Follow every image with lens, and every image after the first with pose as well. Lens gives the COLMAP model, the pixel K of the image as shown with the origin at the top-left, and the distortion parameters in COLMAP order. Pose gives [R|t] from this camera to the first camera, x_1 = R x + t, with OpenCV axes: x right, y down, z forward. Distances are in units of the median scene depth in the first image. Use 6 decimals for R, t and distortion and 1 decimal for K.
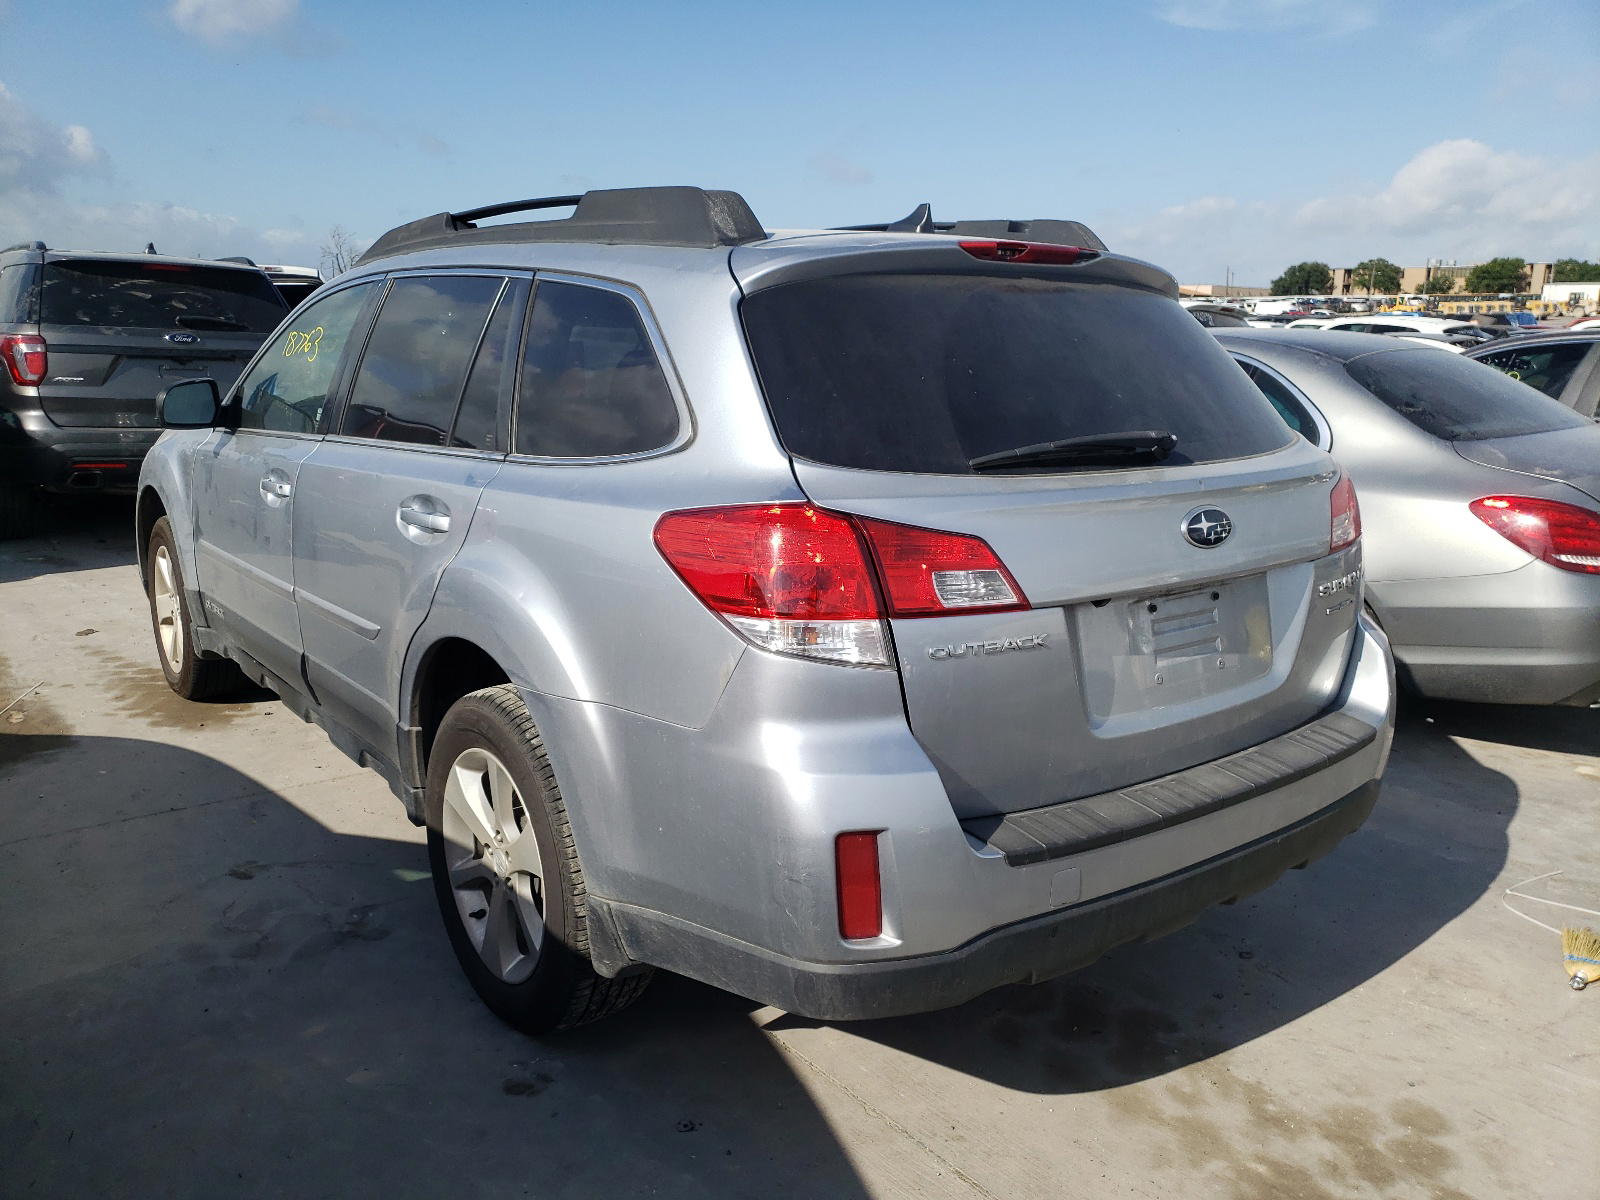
lens RADIAL K [[1203.9, 0, 788.5], [0, 1203.9, 595.5], [0, 0, 1]] dist [0.010977, 0.006658]
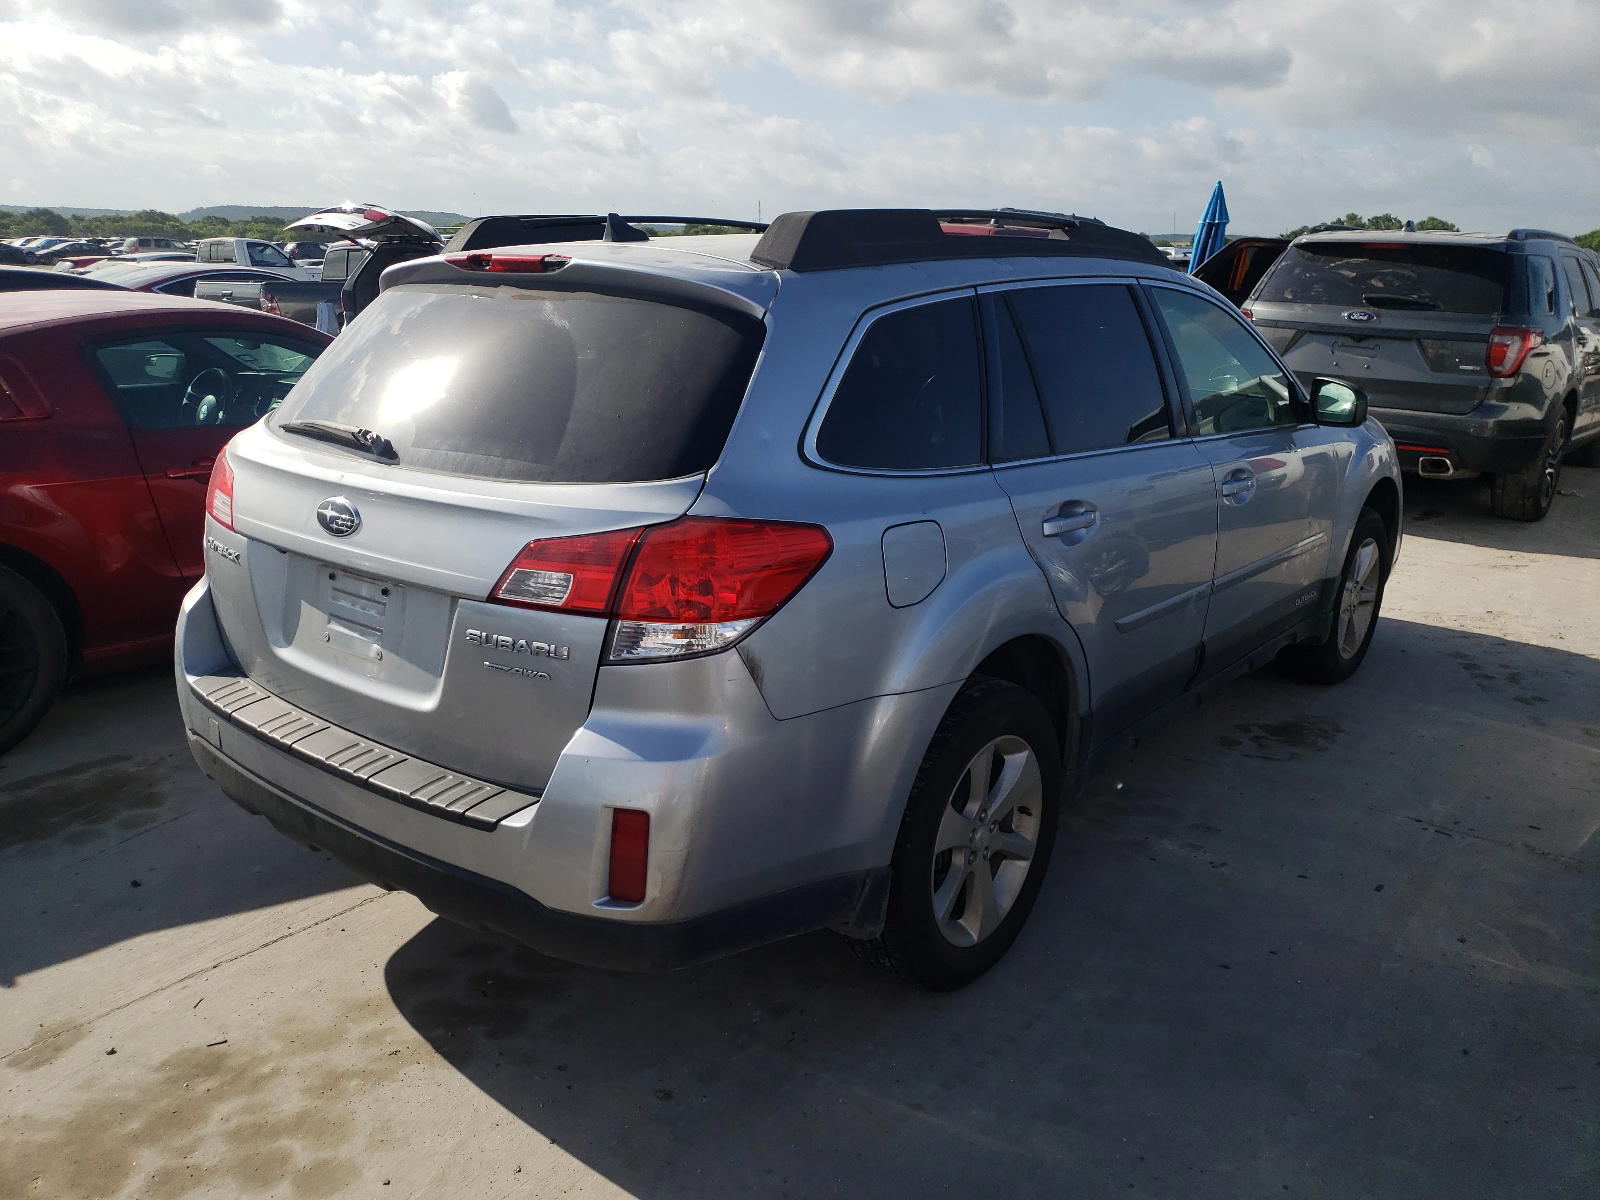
lens RADIAL K [[1203.9, 0, 788.4], [0, 1203.9, 605.0], [0, 0, 1]] dist [0.010977, 0.006658]
pose [[0.263245, 0.251971, -0.931242, 1.357475], [-0.220964, 0.955376, 0.196039, -0.259103], [0.939083, 0.154164, 0.307174, 0.958897]]
